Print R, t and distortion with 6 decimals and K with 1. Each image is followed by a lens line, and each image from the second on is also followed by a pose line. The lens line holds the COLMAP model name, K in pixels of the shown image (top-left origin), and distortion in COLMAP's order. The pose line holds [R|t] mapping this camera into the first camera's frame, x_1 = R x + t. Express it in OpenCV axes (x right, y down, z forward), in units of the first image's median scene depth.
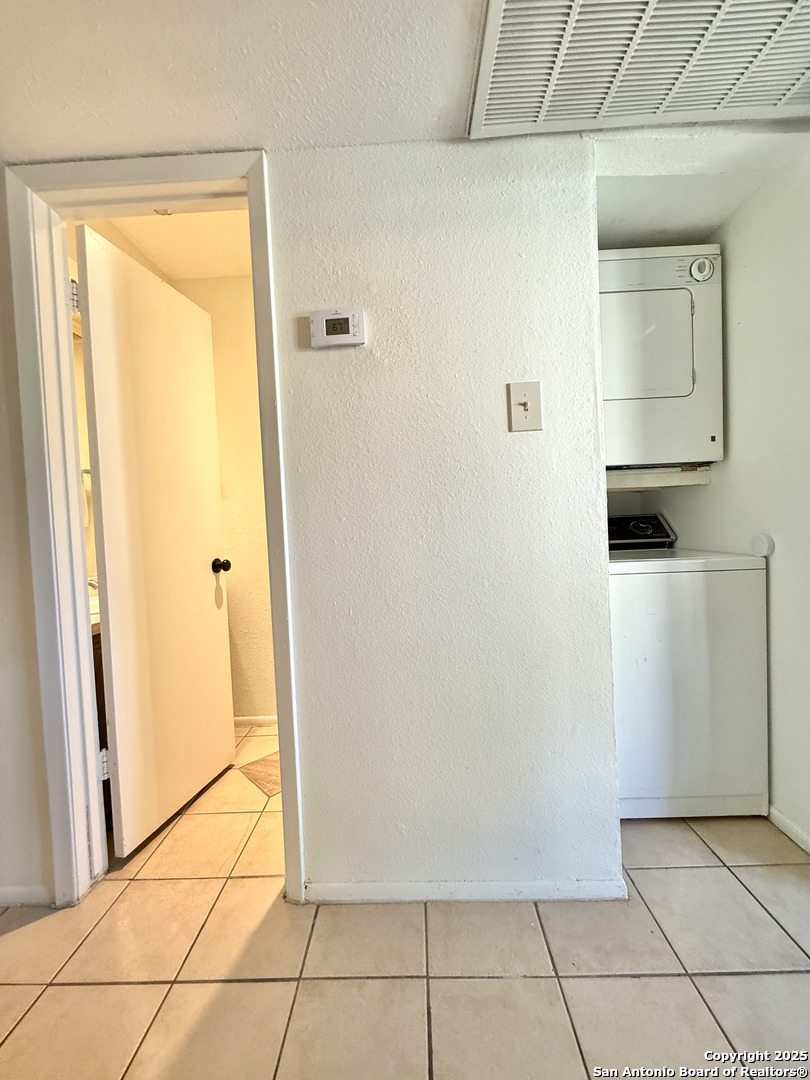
lens RADIAL K [[430.6, 0, 404.9], [0, 430.6, 537.6], [0, 0, 1]] dist [-0.000536, 0.000276]
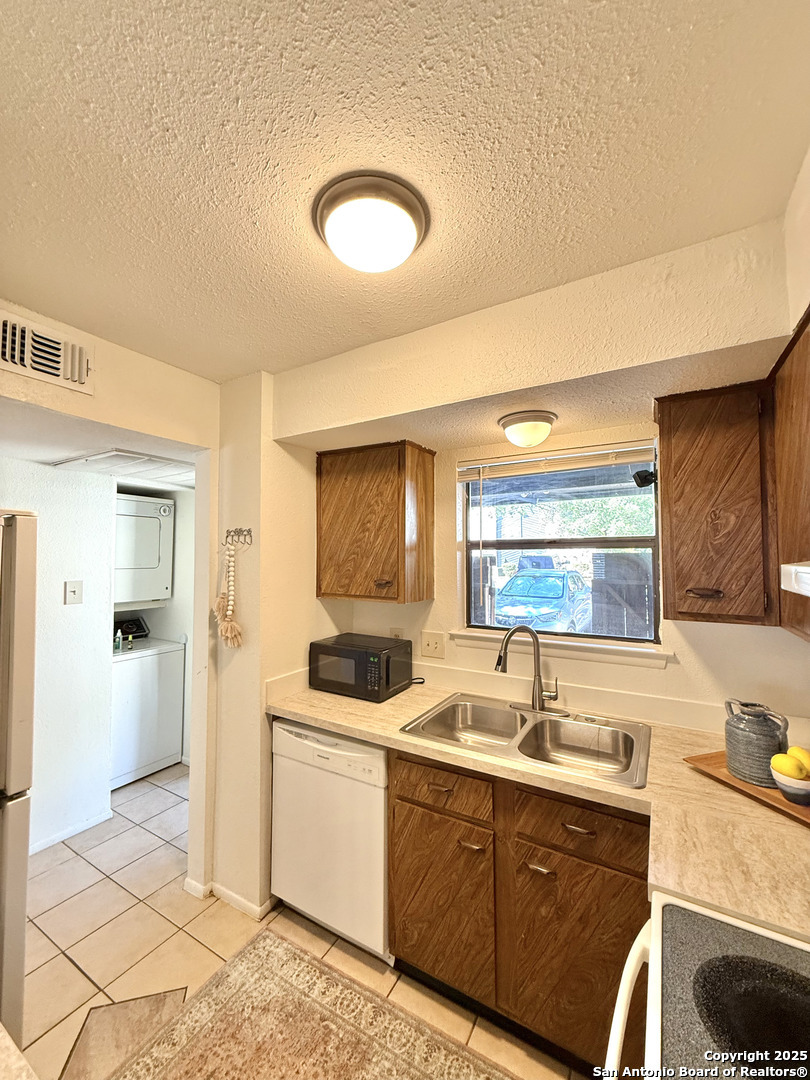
lens RADIAL K [[430.6, 0, 404.9], [0, 430.6, 537.6], [0, 0, 1]] dist [-0.000536, 0.000276]
pose [[0.487525, 0.082000, 0.869250, -0.764044], [0.005793, 0.995254, -0.097136, -0.347066], [-0.873090, 0.052392, 0.484736, -1.410034]]
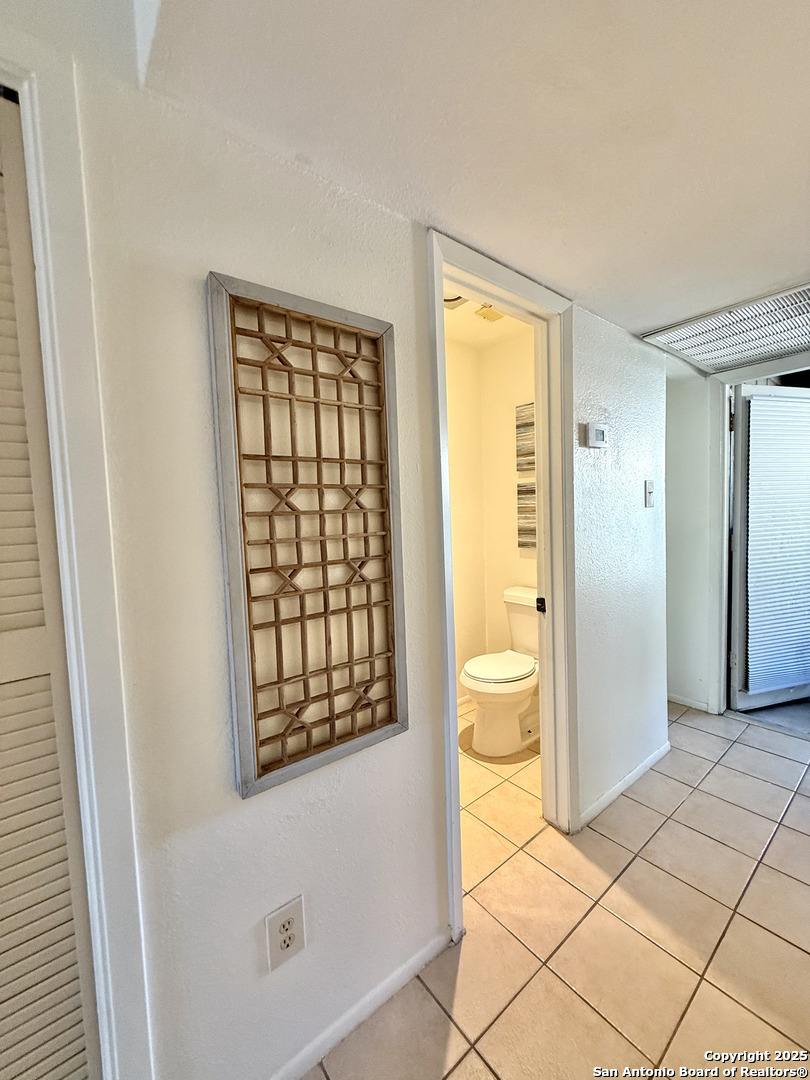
lens RADIAL K [[430.6, 0, 404.9], [0, 430.6, 537.6], [0, 0, 1]] dist [-0.000536, 0.000276]
pose [[0.767787, -0.020533, 0.640376, -1.605551], [0.018604, 0.999779, 0.009751, -0.153708], [-0.640435, 0.004427, 0.768000, 0.269833]]
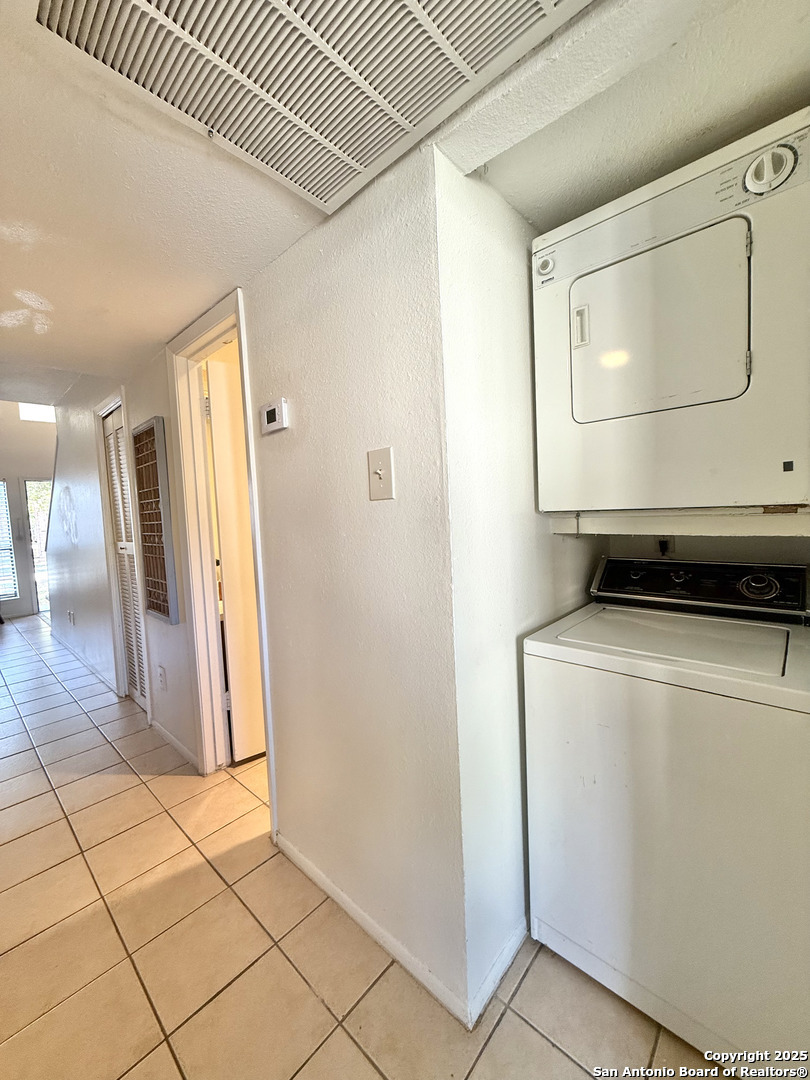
lens RADIAL K [[430.6, 0, 404.9], [0, 430.6, 537.6], [0, 0, 1]] dist [-0.000536, 0.000276]
pose [[0.753246, 0.051805, -0.655696, 0.932599], [-0.006293, 0.997415, 0.071574, -0.226409], [0.657709, -0.049786, 0.751625, 0.296493]]
